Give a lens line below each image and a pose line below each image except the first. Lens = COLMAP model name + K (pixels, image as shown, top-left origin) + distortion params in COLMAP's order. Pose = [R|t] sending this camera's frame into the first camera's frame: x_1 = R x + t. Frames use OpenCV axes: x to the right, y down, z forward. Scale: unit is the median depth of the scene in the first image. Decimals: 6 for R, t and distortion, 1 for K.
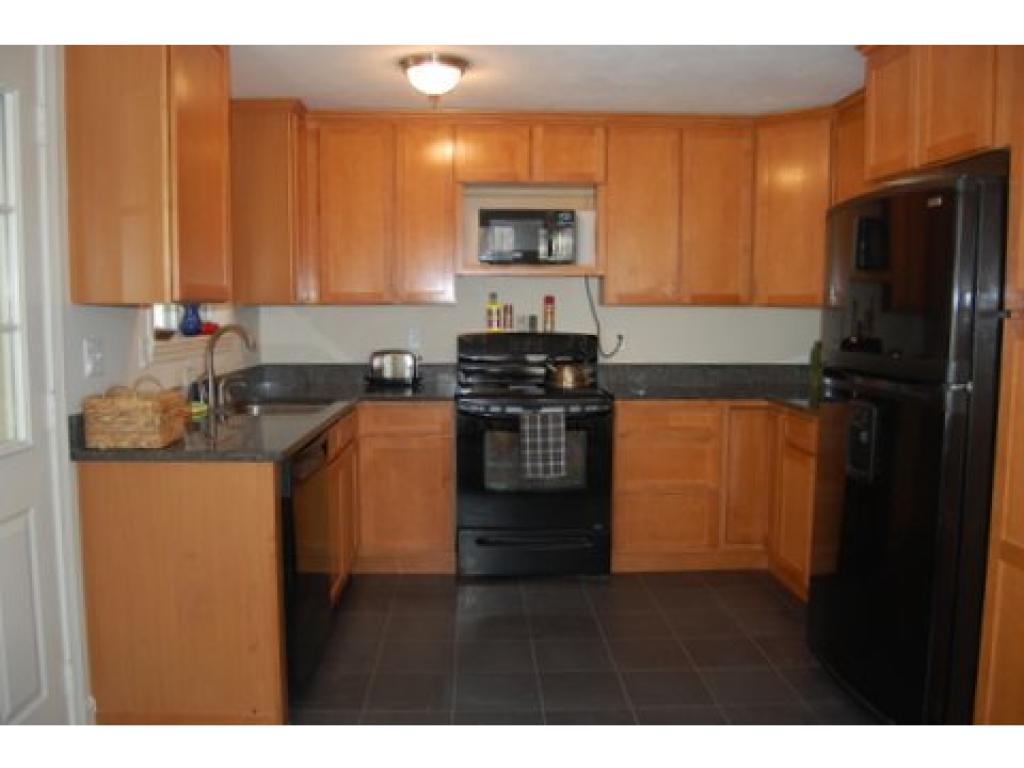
lens RADIAL K [[855.2, 0, 512.0], [0, 855.2, 384.0], [0, 0, 1]] dist [-0.052285, 0.001126]
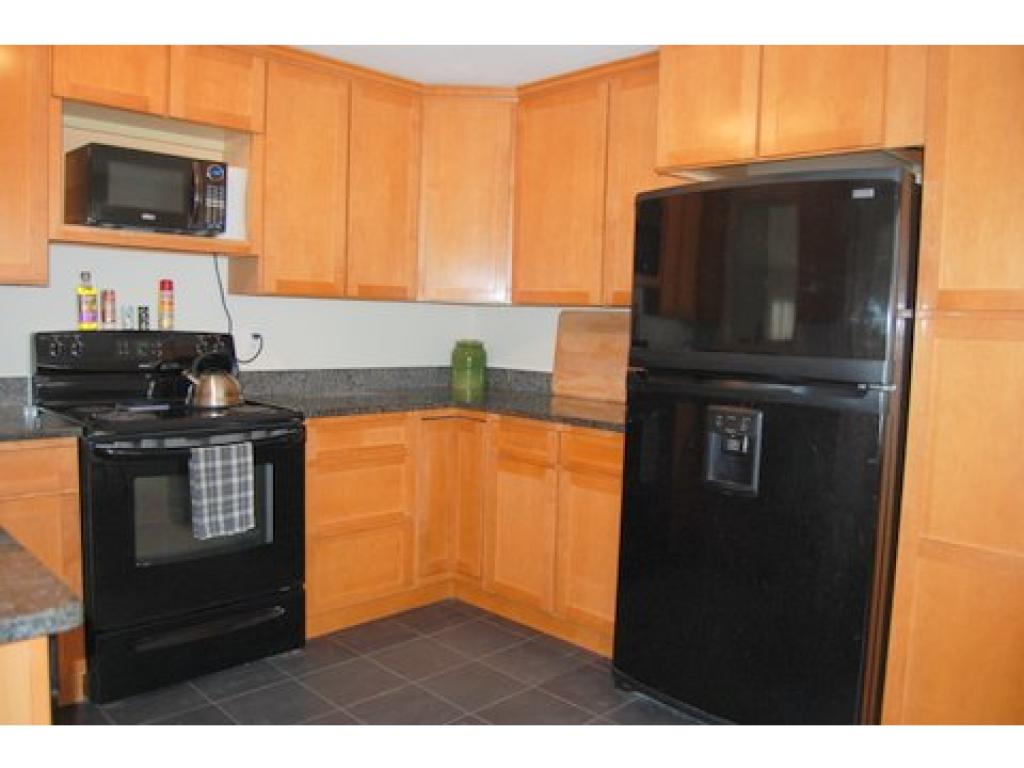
lens RADIAL K [[815.5, 0, 512.0], [0, 815.5, 384.0], [0, 0, 1]] dist [-0.085586, 0.034305]
pose [[0.732754, -0.035752, 0.679554, -0.227638], [0.035518, 0.999267, 0.014274, -0.015500], [-0.679566, 0.013677, 0.733487, 0.337225]]
